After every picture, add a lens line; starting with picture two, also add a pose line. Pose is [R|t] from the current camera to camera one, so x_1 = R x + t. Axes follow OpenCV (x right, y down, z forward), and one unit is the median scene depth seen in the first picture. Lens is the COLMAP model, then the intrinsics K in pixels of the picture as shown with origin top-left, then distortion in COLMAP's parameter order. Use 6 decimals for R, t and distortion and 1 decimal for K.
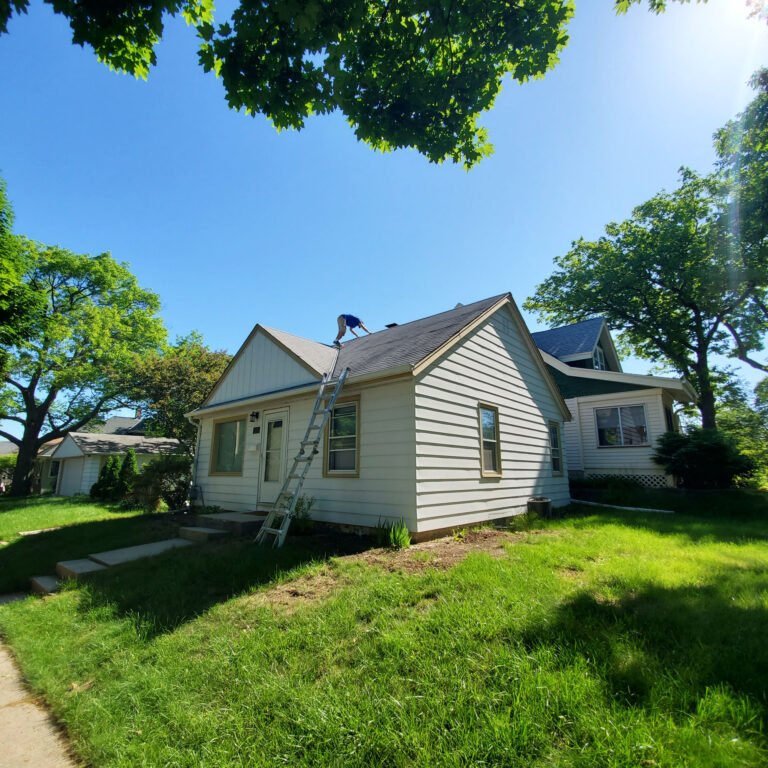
lens RADIAL K [[398.1, 0, 399.1], [0, 398.1, 403.6], [0, 0, 1]] dist [0.000161, -0.000091]
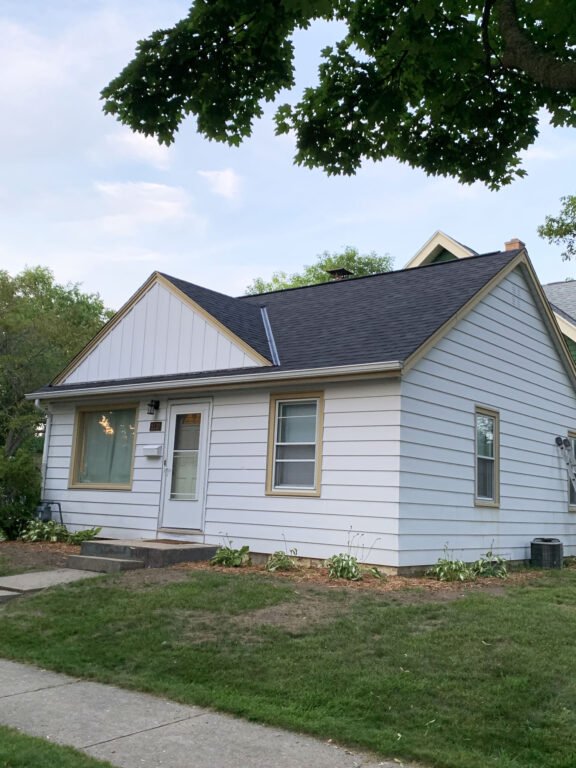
lens RADIAL K [[787.4, 0, 288.0], [0, 787.4, 384.0], [0, 0, 1]] dist [0.086959, -0.012273]
pose [[0.998928, 0.044924, 0.011164, -0.158055], [-0.045174, 0.998708, 0.023262, -0.057621], [-0.010105, -0.023741, 0.999667, -0.450716]]
